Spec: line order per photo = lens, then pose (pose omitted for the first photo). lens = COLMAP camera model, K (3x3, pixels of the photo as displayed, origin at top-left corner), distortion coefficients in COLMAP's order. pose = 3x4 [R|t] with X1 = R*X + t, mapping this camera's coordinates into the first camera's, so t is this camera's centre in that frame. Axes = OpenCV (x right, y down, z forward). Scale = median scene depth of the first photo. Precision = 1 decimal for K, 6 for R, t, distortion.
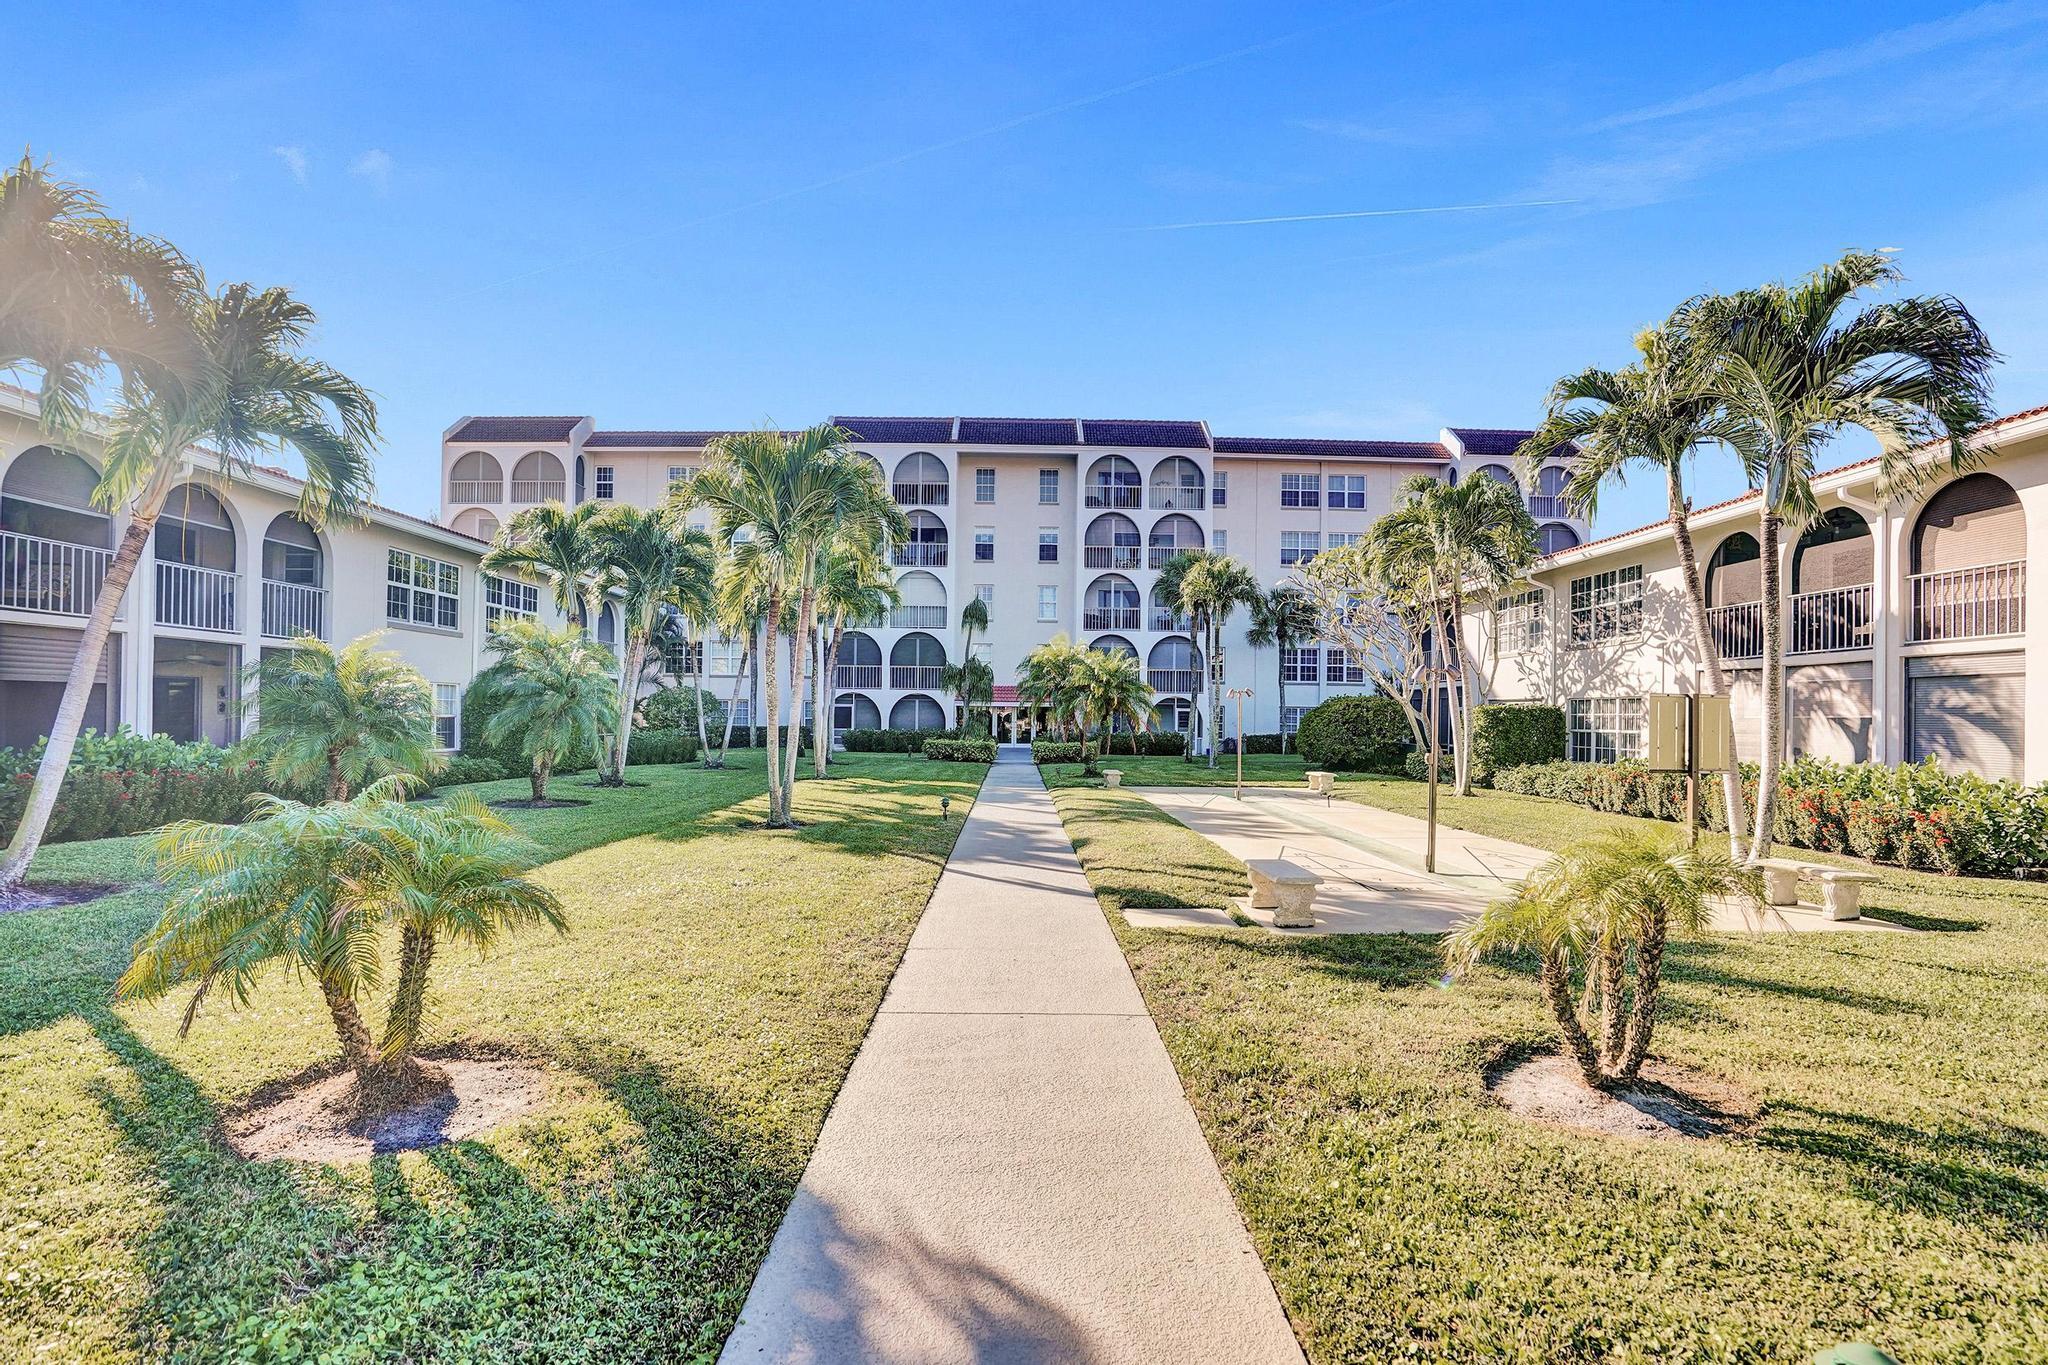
lens RADIAL K [[949.7, 0, 1017.9], [0, 949.7, 687.7], [0, 0, 1]] dist [-0.071812, 0.028070]
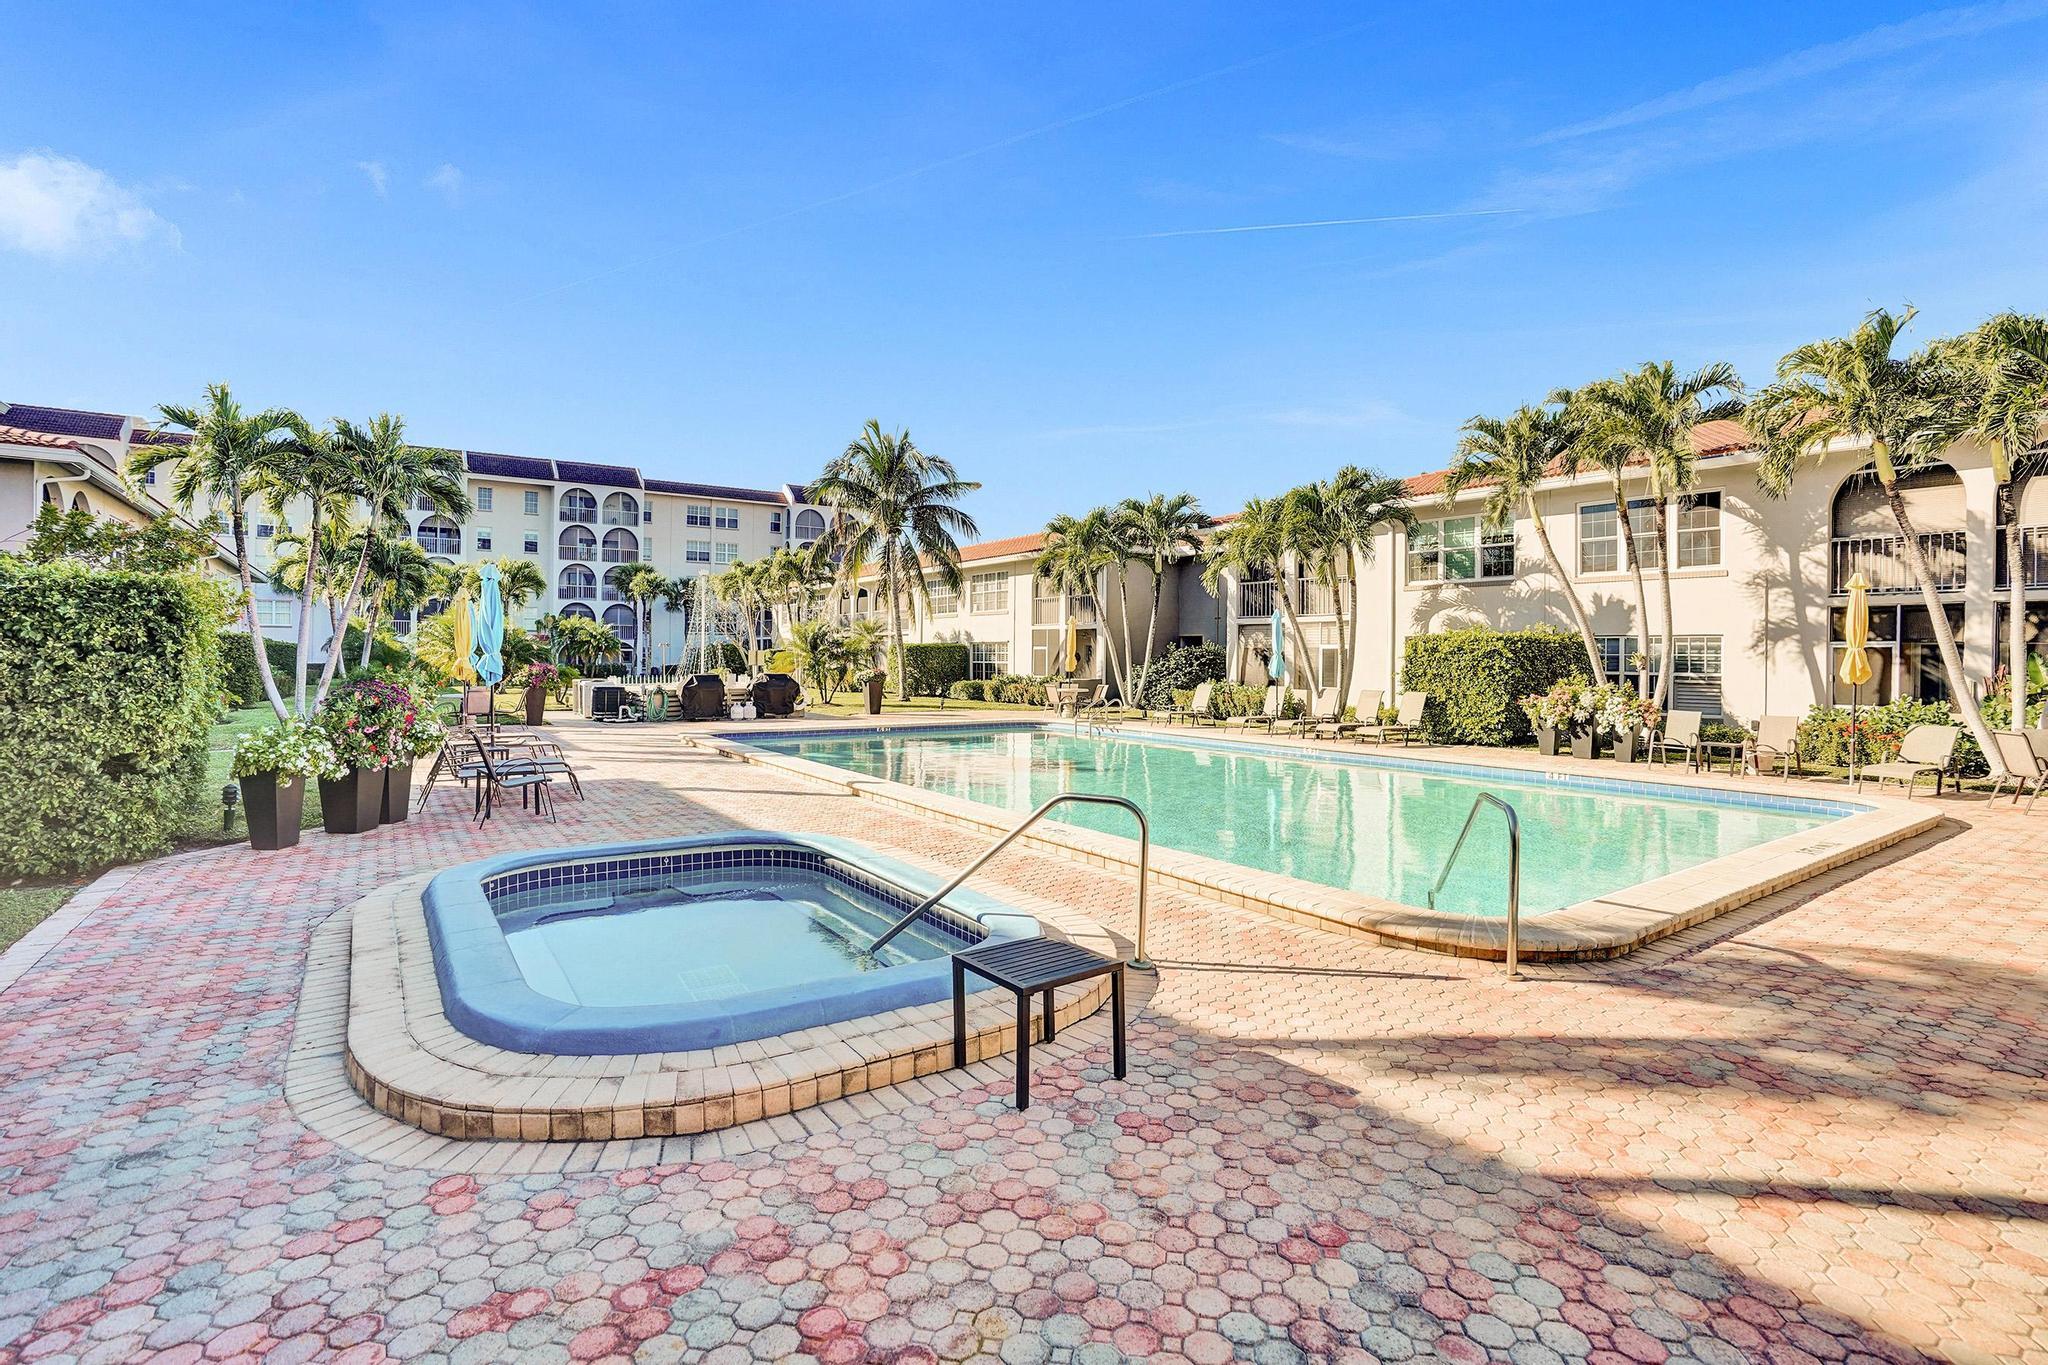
lens RADIAL K [[949.7, 0, 1017.9], [0, 949.7, 687.7], [0, 0, 1]] dist [-0.071812, 0.028070]
pose [[0.829223, -0.025904, 0.558317, -0.163648], [-0.001381, 0.998827, 0.048393, 0.009307], [-0.558916, -0.040900, 0.828215, -0.691344]]
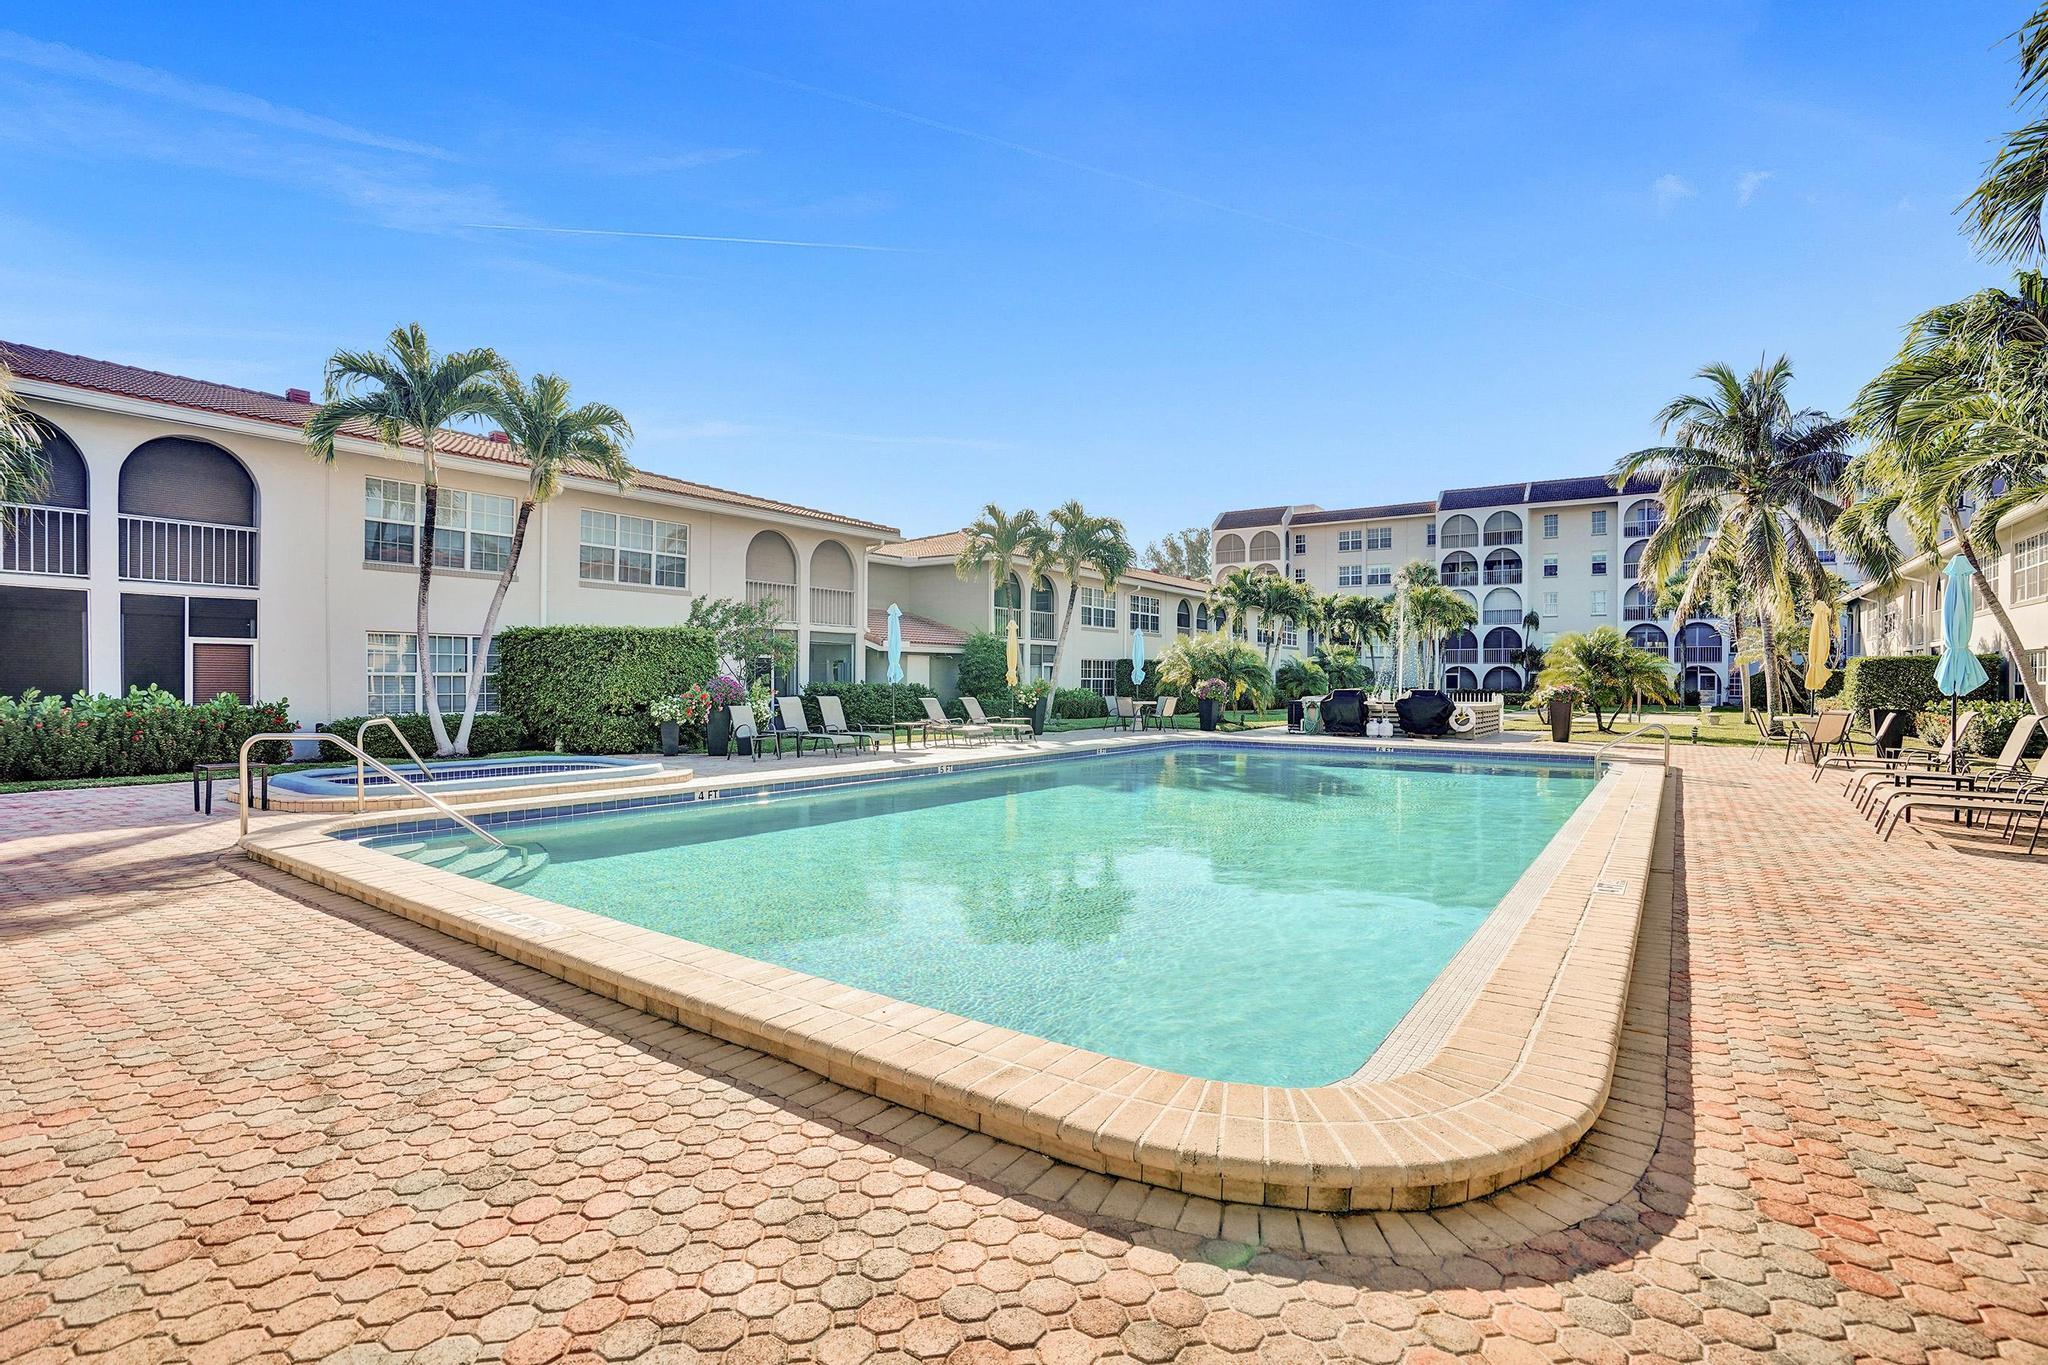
lens RADIAL K [[949.7, 0, 1017.9], [0, 949.7, 687.7], [0, 0, 1]] dist [-0.071812, 0.028070]
pose [[0.804234, -0.004260, -0.594298, 0.161015], [0.010805, 0.999914, 0.007454, 0.021195], [0.594215, -0.012416, 0.804210, -0.690399]]
